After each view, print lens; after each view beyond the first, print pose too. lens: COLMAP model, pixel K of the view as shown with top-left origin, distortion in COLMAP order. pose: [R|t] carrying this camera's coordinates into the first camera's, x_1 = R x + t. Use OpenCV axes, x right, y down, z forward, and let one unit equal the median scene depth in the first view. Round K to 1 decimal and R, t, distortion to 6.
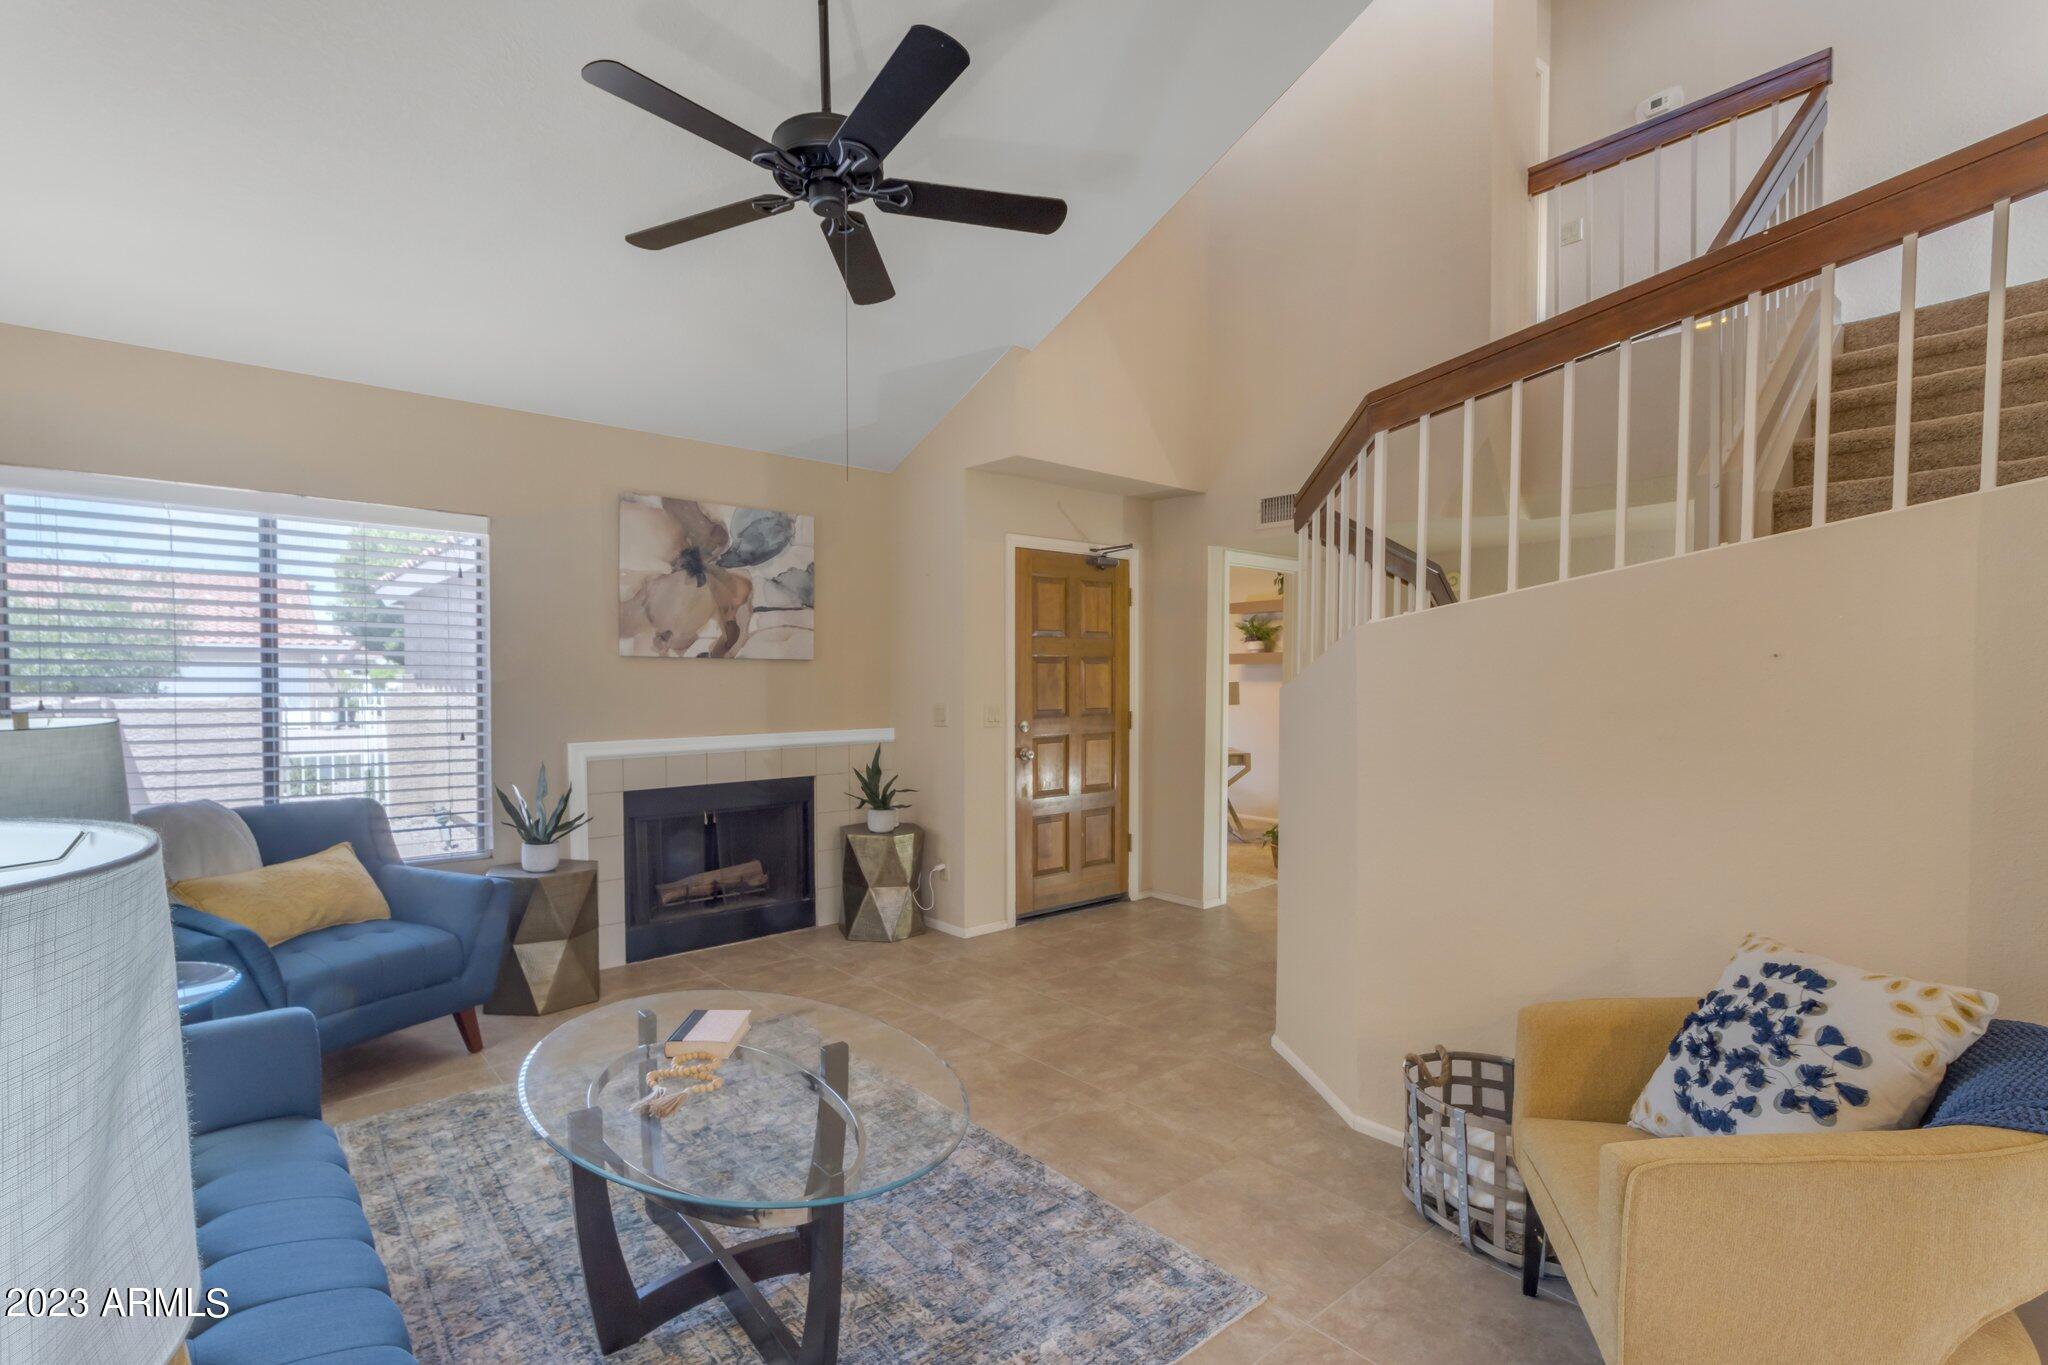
lens RADIAL K [[946.8, 0, 1024.0], [0, 946.8, 685.2], [0, 0, 1]] dist [0.000959, 0.002050]
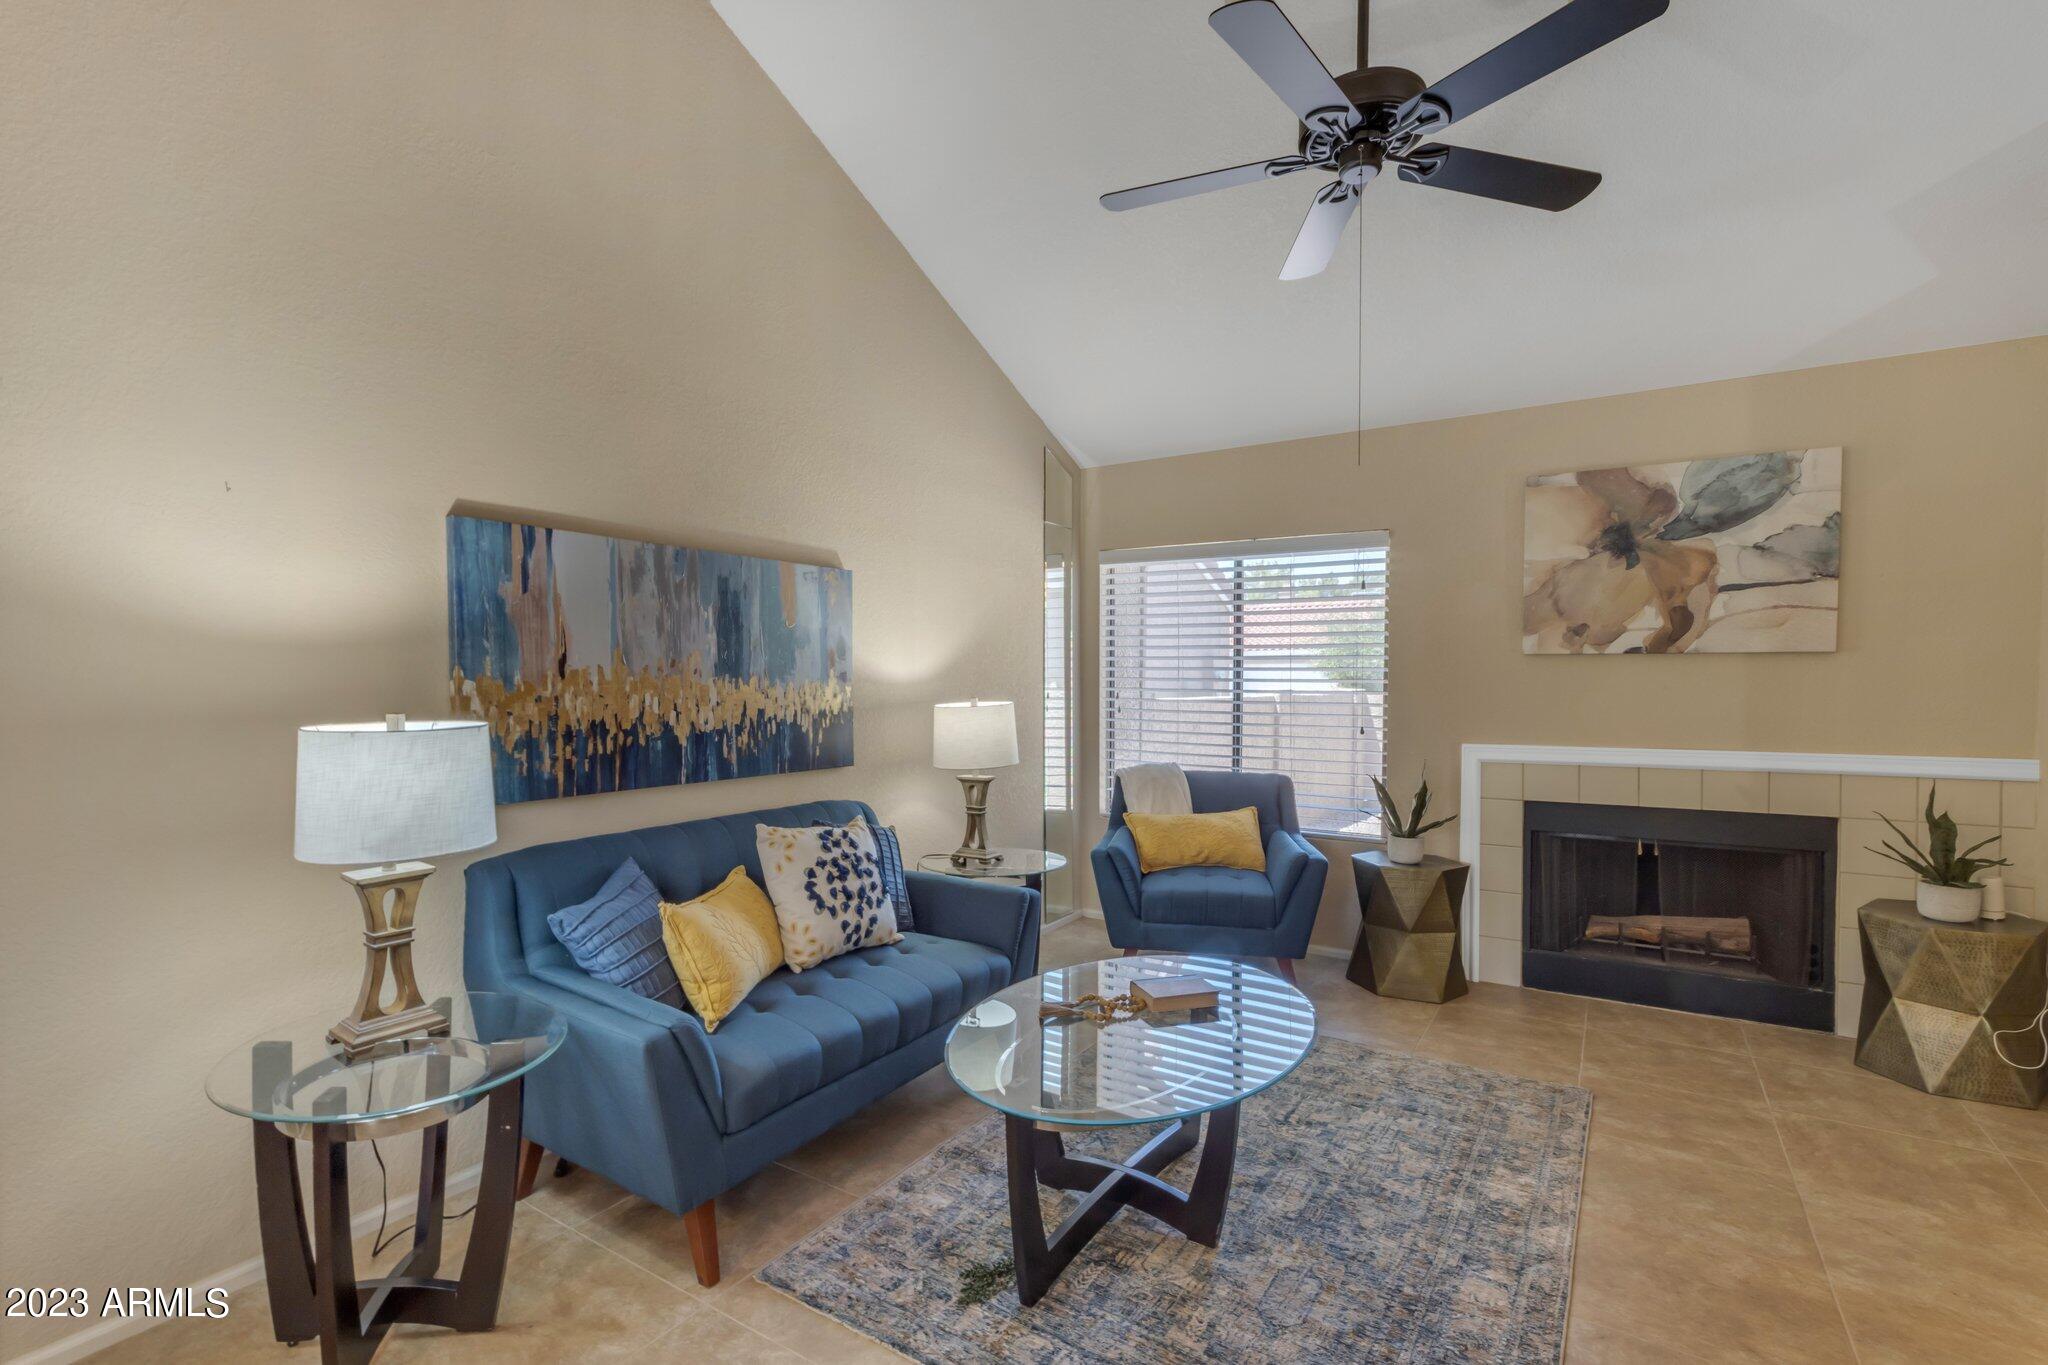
lens RADIAL K [[1042.4, 0, 1023.6], [0, 1042.4, 684.3], [0, 0, 1]] dist [0.004203, 0.000793]
pose [[0.249622, 0.008524, -0.968306, 0.411595], [-0.005141, 0.999959, 0.007477, -0.006133], [0.968330, 0.003112, 0.249655, 0.250326]]
